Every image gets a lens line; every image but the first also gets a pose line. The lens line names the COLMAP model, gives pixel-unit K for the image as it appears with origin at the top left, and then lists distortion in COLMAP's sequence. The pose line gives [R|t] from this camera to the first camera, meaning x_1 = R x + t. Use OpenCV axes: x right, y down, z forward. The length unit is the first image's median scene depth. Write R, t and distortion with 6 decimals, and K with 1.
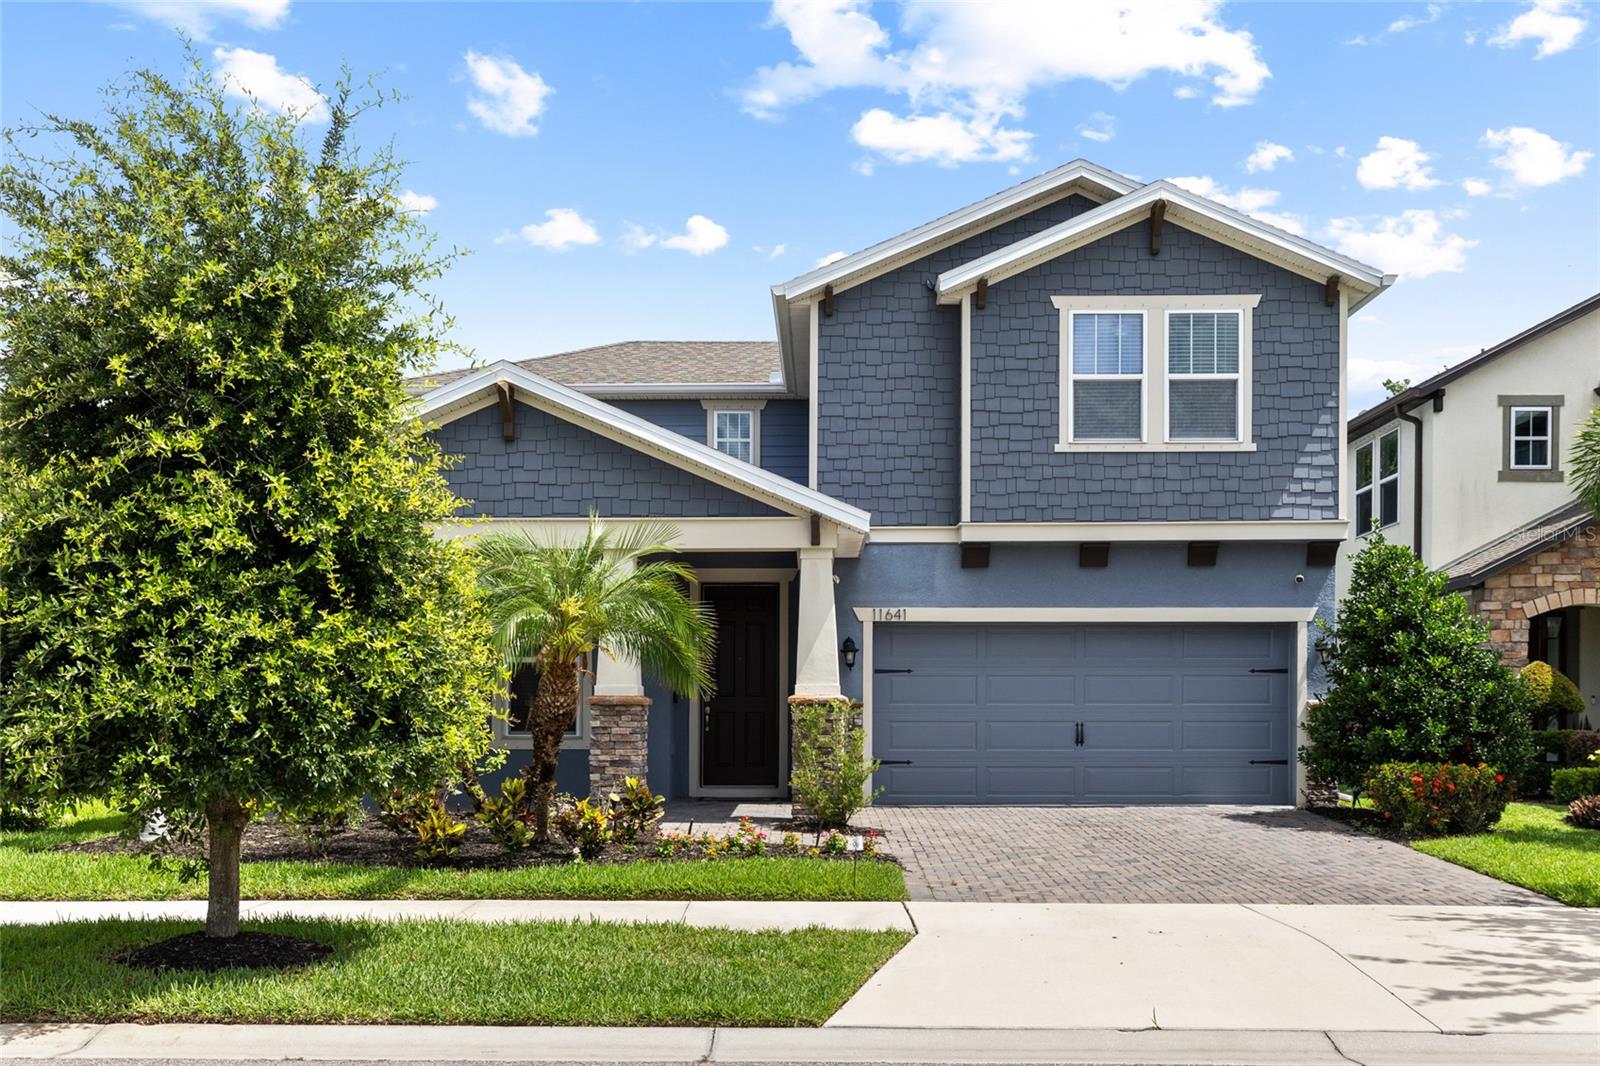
lens RADIAL K [[1601.4, 0, 800.0], [0, 1601.4, 533.0], [0, 0, 1]] dist [-0.002913, -0.000617]
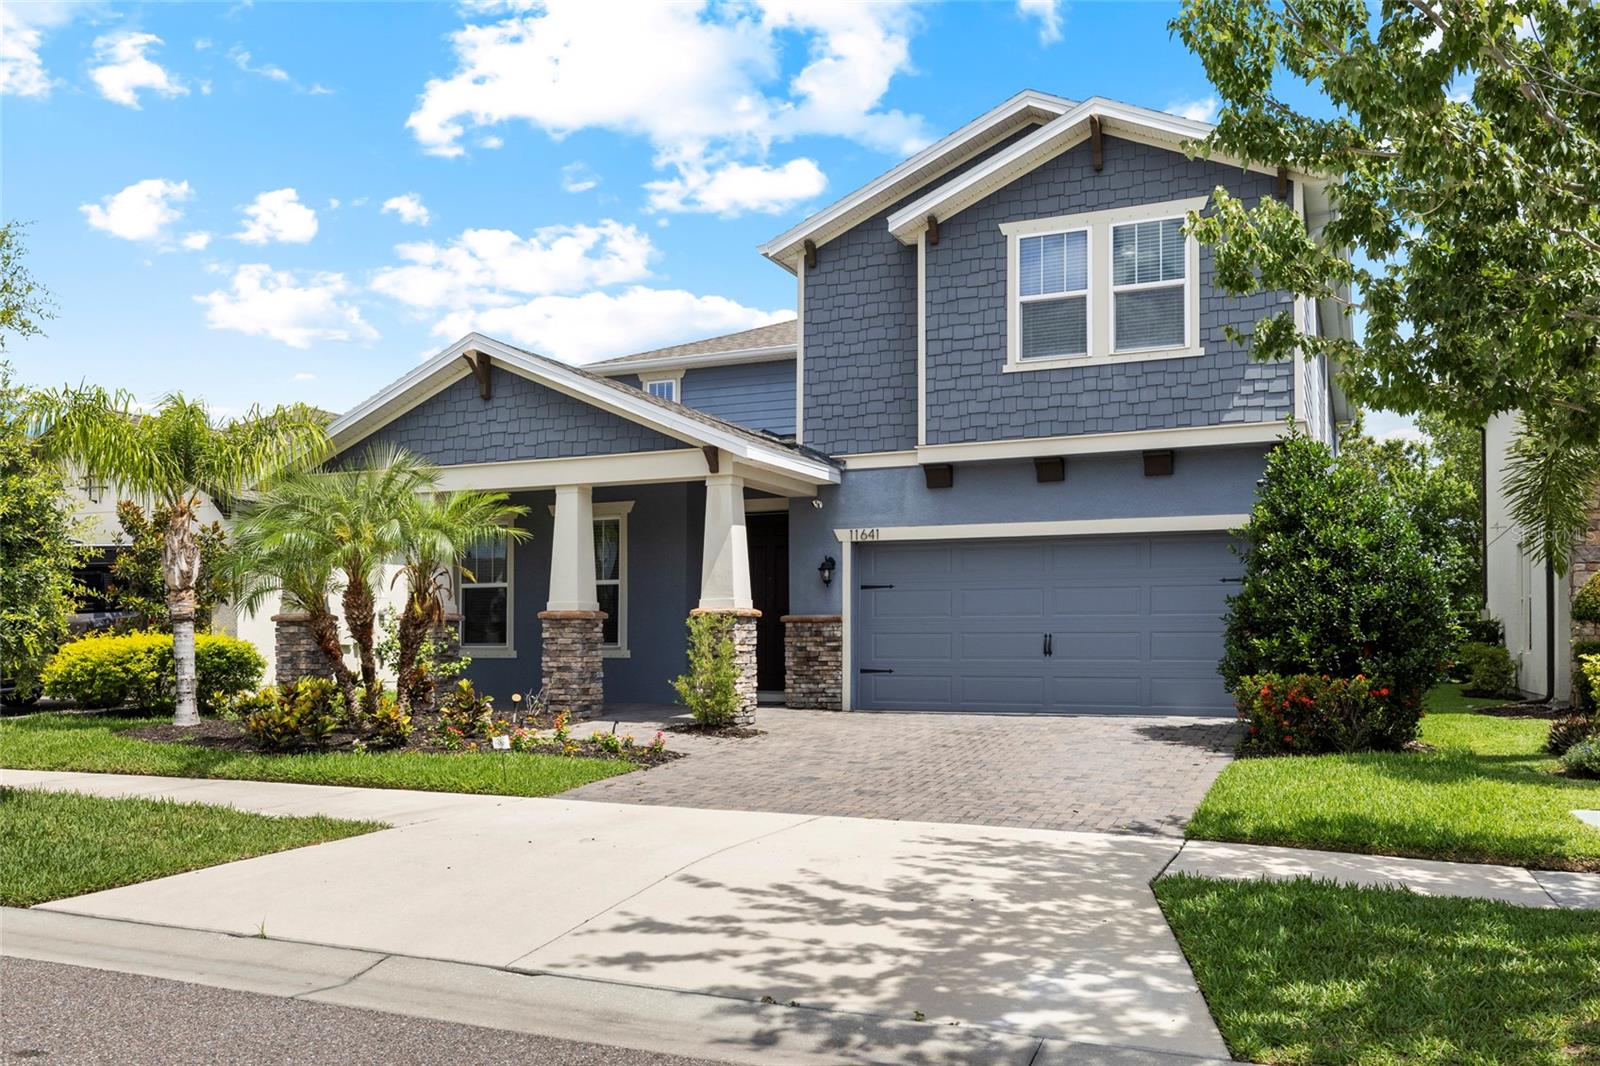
lens RADIAL K [[1303.6, 0, 800.0], [0, 1303.6, 473.3], [0, 0, 1]] dist [0.003347, -0.000026]
pose [[0.921234, -0.051364, -0.385603, 0.359300], [0.047098, 0.998680, -0.020509, 0.025533], [0.386147, 0.000732, 0.922437, 0.168026]]
